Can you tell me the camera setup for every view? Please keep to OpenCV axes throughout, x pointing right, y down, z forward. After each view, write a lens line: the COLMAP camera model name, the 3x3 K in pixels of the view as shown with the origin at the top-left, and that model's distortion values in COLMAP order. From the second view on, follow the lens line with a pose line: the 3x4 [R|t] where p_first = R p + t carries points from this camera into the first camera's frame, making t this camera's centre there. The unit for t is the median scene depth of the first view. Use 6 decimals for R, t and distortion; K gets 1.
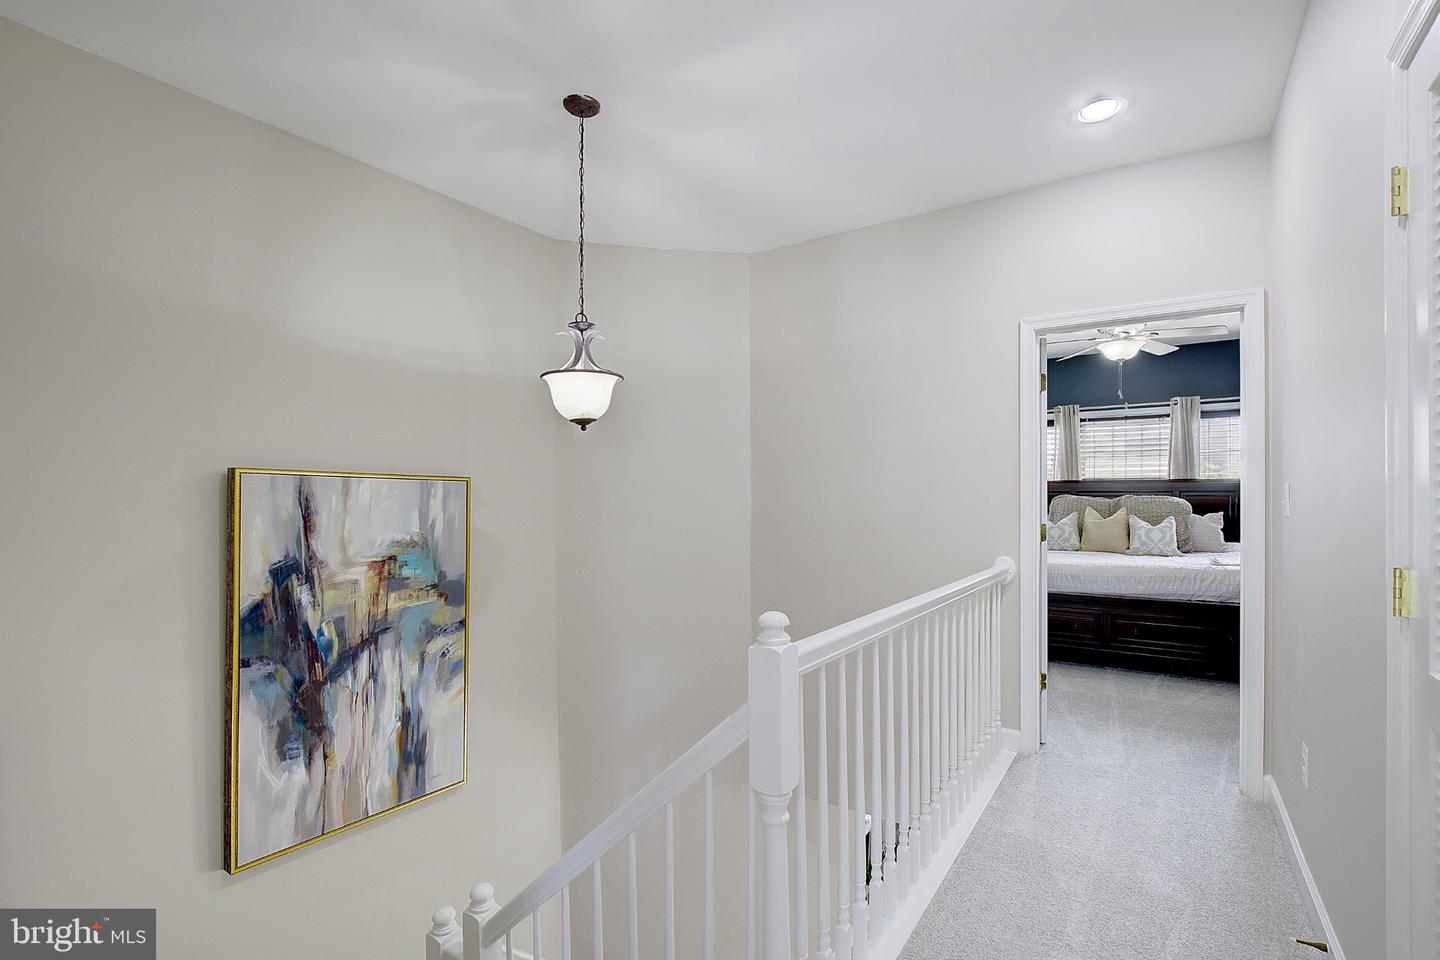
lens RADIAL K [[668.7, 0, 723.8], [0, 668.7, 478.2], [0, 0, 1]] dist [-0.018011, 0.001696]
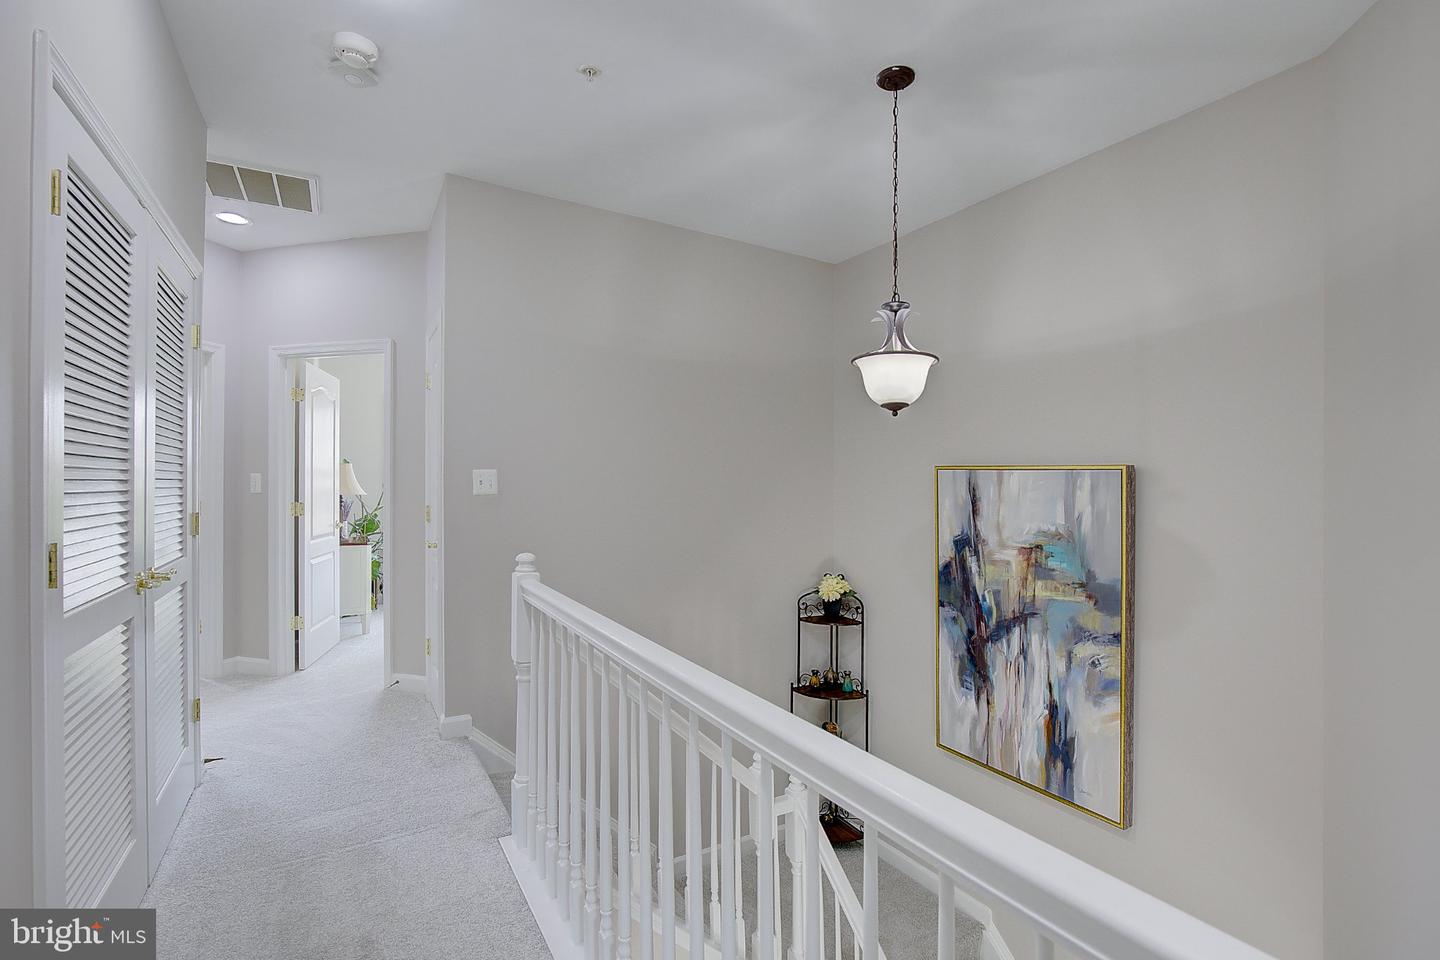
lens RADIAL K [[668.7, 0, 723.8], [0, 668.7, 489.2], [0, 0, 1]] dist [-0.018011, 0.001696]
pose [[-0.433331, -0.000577, -0.901235, 0.667577], [0.009102, 0.999946, -0.005016, 0.032079], [0.901189, -0.010376, -0.433302, 1.043909]]
